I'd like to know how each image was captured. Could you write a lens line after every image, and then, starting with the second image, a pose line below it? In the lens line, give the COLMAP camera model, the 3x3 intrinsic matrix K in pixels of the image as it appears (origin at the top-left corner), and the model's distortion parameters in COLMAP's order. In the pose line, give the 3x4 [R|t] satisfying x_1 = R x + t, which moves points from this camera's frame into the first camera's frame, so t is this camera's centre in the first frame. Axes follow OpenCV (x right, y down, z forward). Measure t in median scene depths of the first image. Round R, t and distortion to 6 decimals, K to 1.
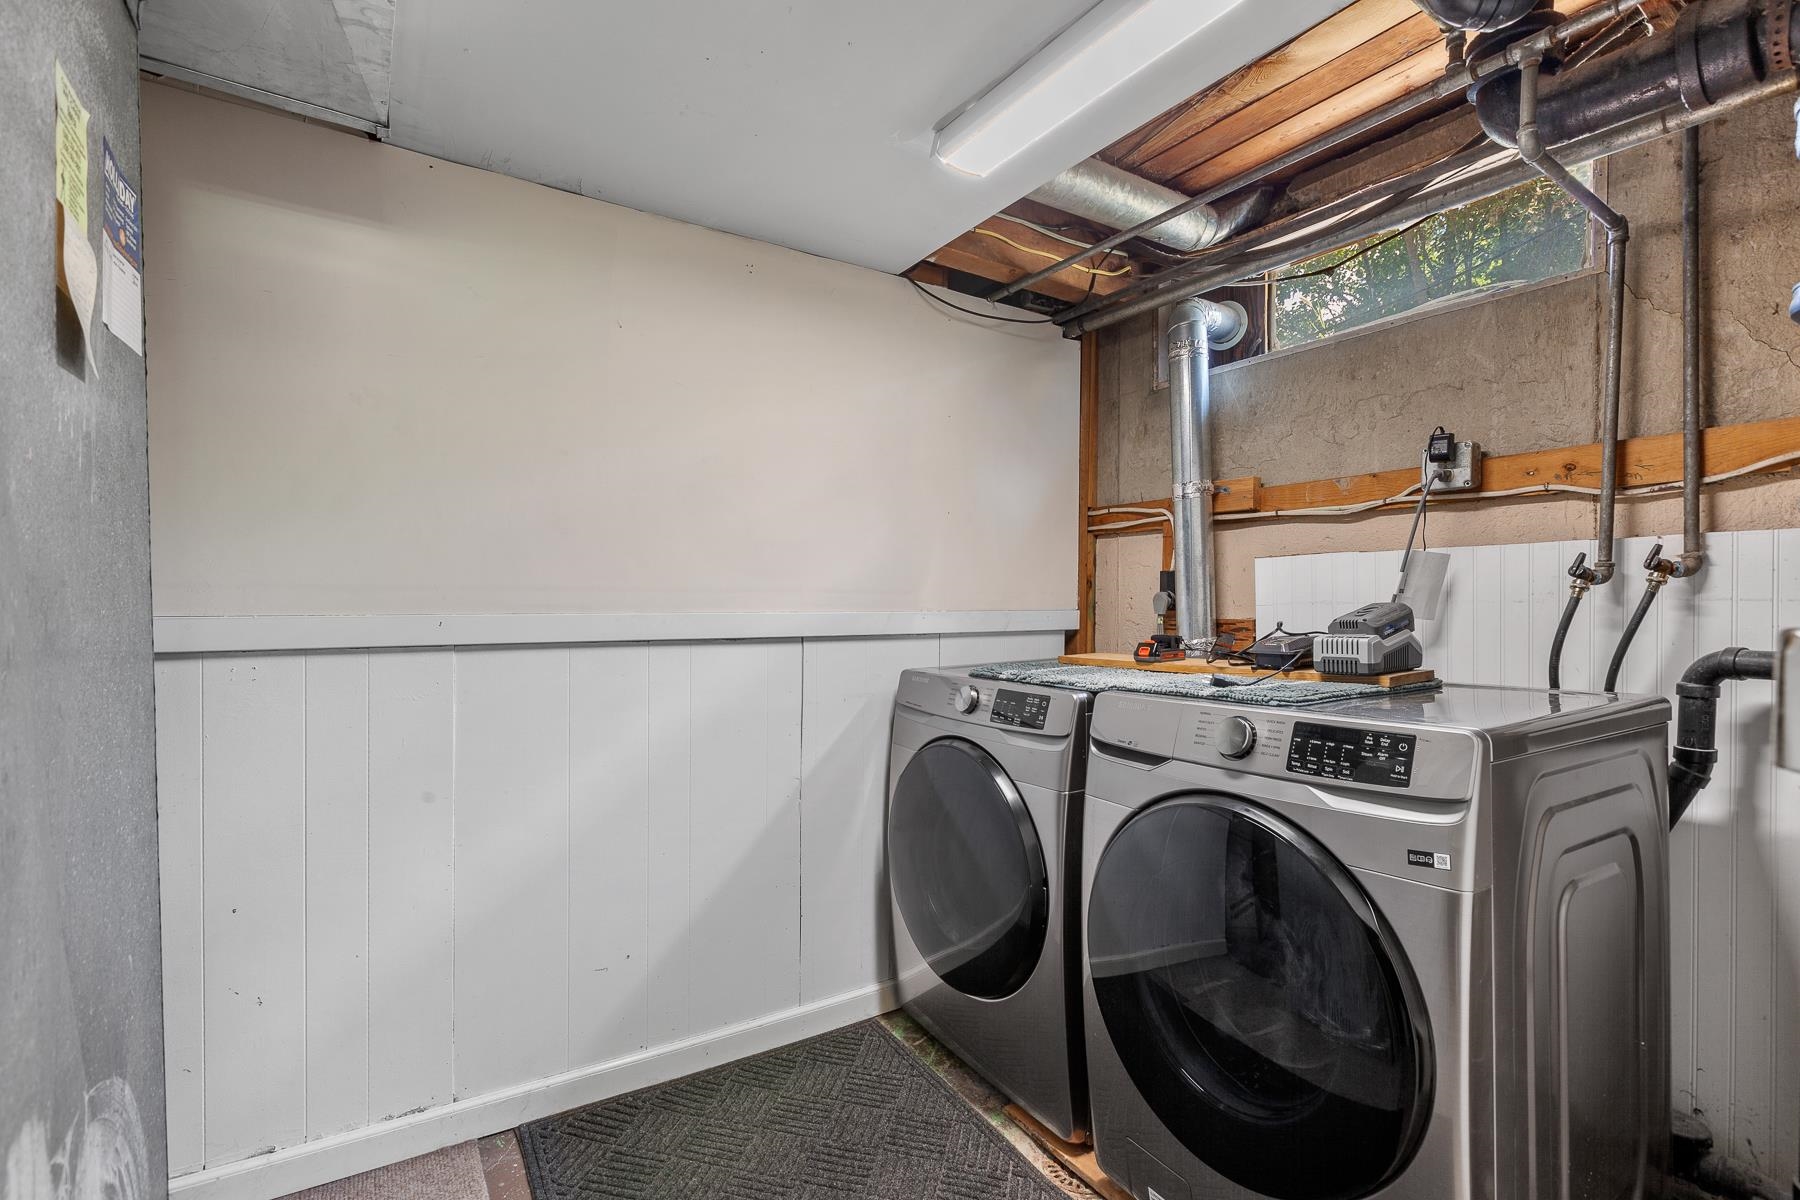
lens RADIAL K [[819.5, 0, 899.6], [0, 819.5, 605.3], [0, 0, 1]] dist [-0.004122, -0.000766]
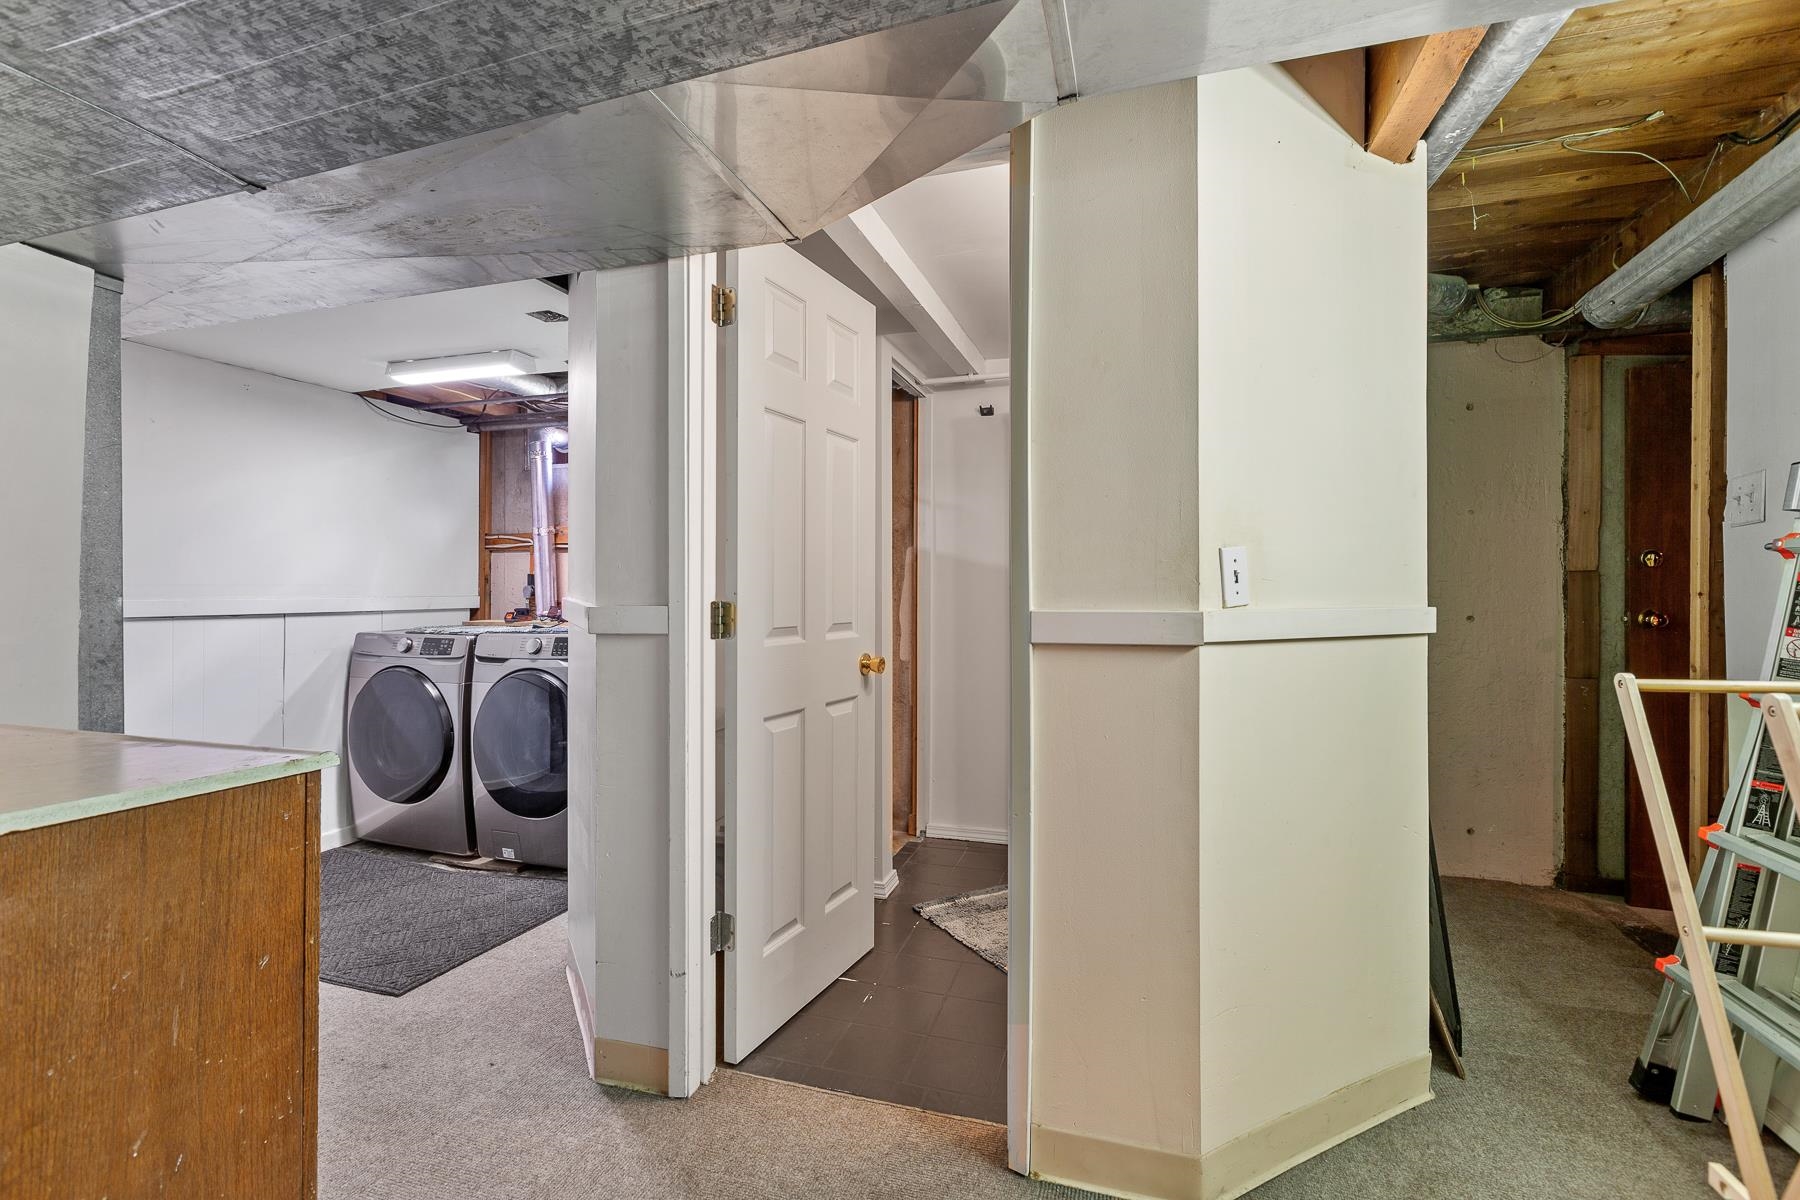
lens RADIAL K [[819.5, 0, 916.4], [0, 819.5, 595.6], [0, 0, 1]] dist [-0.004122, -0.000766]
pose [[0.784862, -0.005917, 0.619642, -0.135349], [0.002114, 0.999974, 0.006872, -0.005254], [-0.619666, -0.004084, 0.784855, -1.013886]]
